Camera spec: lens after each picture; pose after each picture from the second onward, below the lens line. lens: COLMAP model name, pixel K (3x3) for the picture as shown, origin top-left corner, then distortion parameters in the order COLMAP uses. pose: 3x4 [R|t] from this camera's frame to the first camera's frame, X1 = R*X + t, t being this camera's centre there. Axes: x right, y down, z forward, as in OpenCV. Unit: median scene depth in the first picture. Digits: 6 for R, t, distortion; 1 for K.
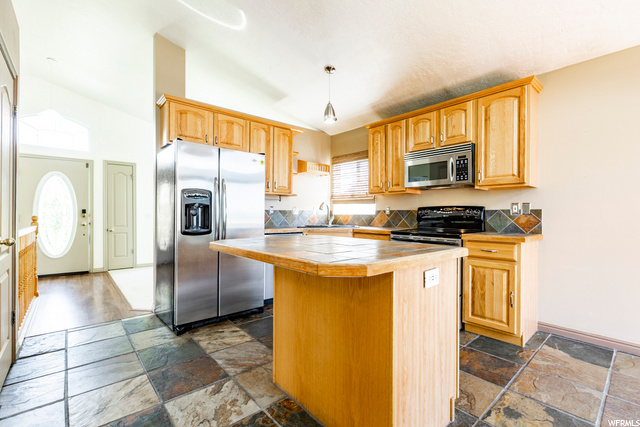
lens RADIAL K [[287.1, 0, 320.0], [0, 287.1, 213.5], [0, 0, 1]] dist [-0.001170, -0.000226]
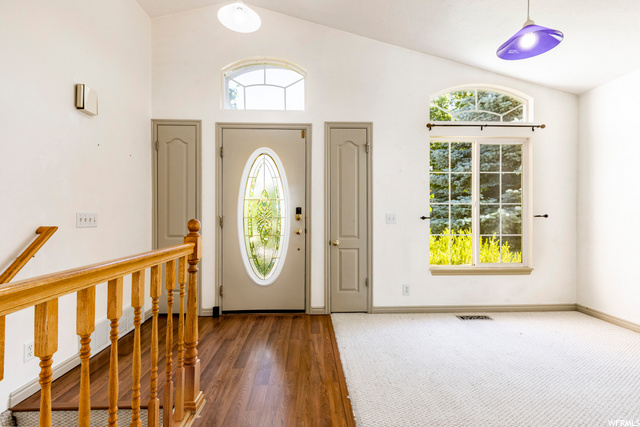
lens RADIAL K [[282.2, 0, 320.0], [0, 282.2, 213.5], [0, 0, 1]] dist [-0.001338, -0.000342]
pose [[0.775500, 0.000101, -0.631347, -0.684242], [-0.000027, 1.000000, 0.000127, -0.002784], [0.631347, -0.000081, 0.775500, 0.939529]]
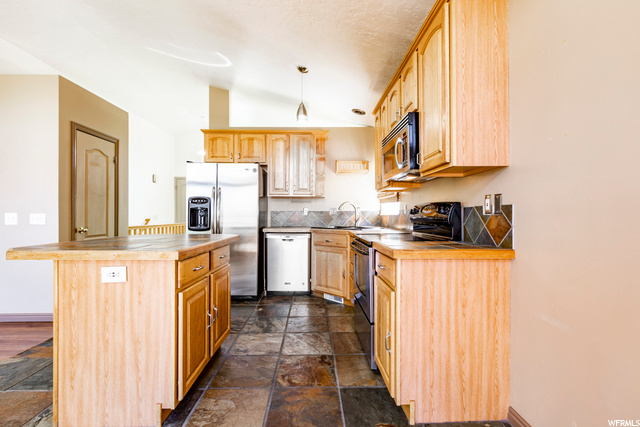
lens RADIAL K [[282.2, 0, 320.0], [0, 282.2, 213.5], [0, 0, 1]] dist [-0.001338, -0.000342]
pose [[0.765935, -0.008174, -0.642866, 0.719377], [0.005927, 0.999966, -0.005652, 0.003260], [0.642890, 0.000519, 0.765958, 0.298014]]
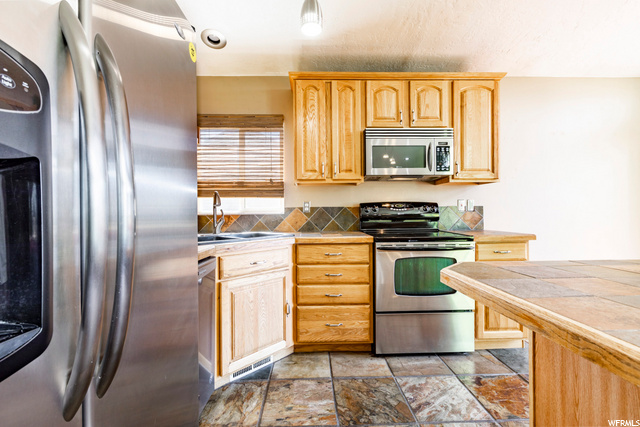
lens RADIAL K [[284.3, 0, 316.9], [0, 284.3, 210.9], [0, 0, 1]] dist [-0.000214, -0.000171]
pose [[0.637183, -0.005805, 0.770691, -0.354640], [0.010387, 0.999945, -0.001055, -0.001930], [-0.770643, 0.008678, 0.637208, 0.692324]]
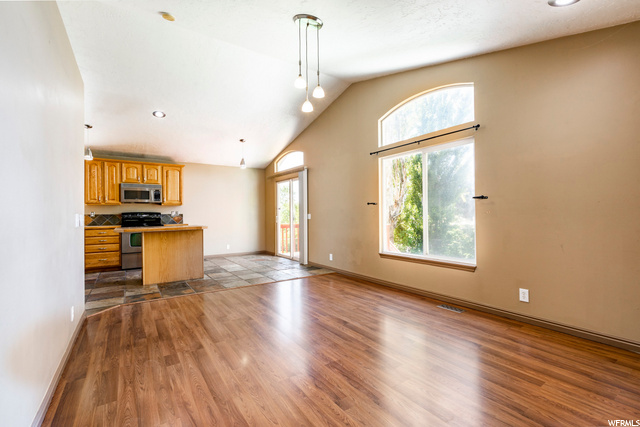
lens RADIAL K [[282.2, 0, 320.0], [0, 282.2, 213.5], [0, 0, 1]] dist [-0.001338, -0.000342]
pose [[0.120760, -0.002216, 0.992679, -1.392260], [0.012728, 0.999919, 0.000683, -0.003535], [-0.992600, 0.012552, 0.120778, -0.468970]]
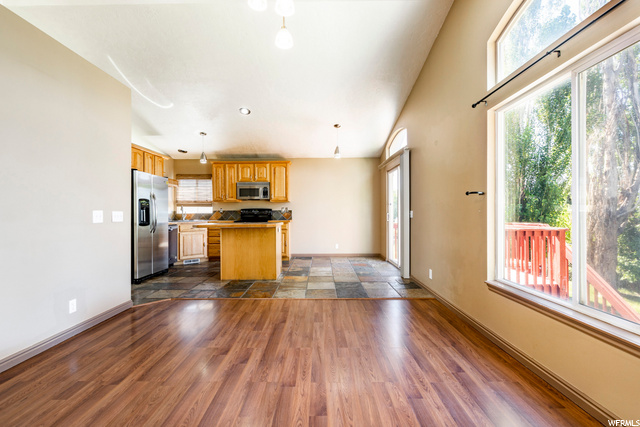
lens RADIAL K [[282.2, 0, 320.0], [0, 282.2, 213.5], [0, 0, 1]] dist [-0.001338, -0.000342]
pose [[0.659509, -0.011449, 0.751610, -0.846659], [0.009536, 0.999931, 0.006864, 0.000293], [-0.751636, 0.002640, 0.659573, -0.757560]]
